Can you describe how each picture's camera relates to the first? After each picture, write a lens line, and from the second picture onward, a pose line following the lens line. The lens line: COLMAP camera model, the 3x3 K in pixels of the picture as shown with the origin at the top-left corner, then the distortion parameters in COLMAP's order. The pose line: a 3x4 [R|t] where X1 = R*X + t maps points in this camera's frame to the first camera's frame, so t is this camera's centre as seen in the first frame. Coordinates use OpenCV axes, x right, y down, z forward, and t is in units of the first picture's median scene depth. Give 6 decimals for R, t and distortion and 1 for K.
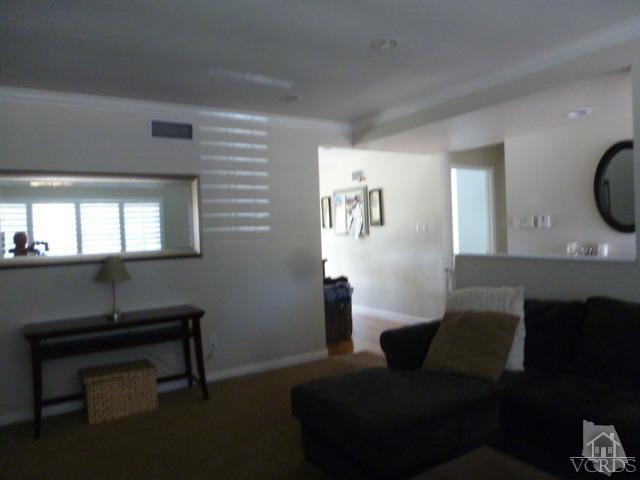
lens RADIAL K [[461.7, 0, 320.3], [0, 461.7, 240.2], [0, 0, 1]] dist [-0.051569, 0.009880]
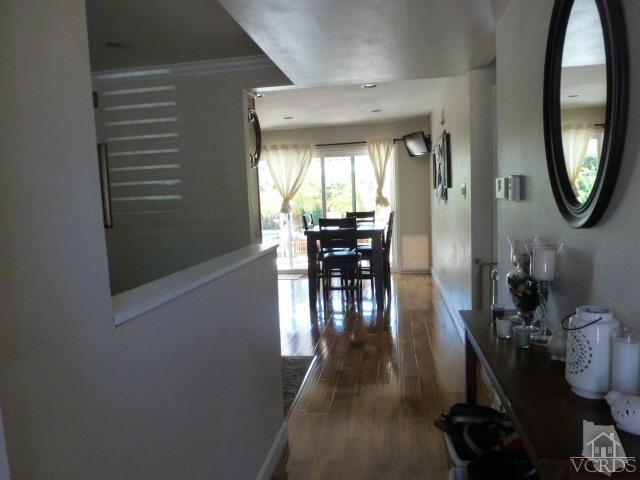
lens RADIAL K [[461.4, 0, 319.9], [0, 461.4, 238.1], [0, 0, 1]] dist [-0.046202, 0.012170]
pose [[0.737112, 0.077489, -0.671313, 0.696469], [-0.000806, 0.993504, 0.113795, -0.049196], [0.675770, -0.083339, 0.732386, 0.544538]]
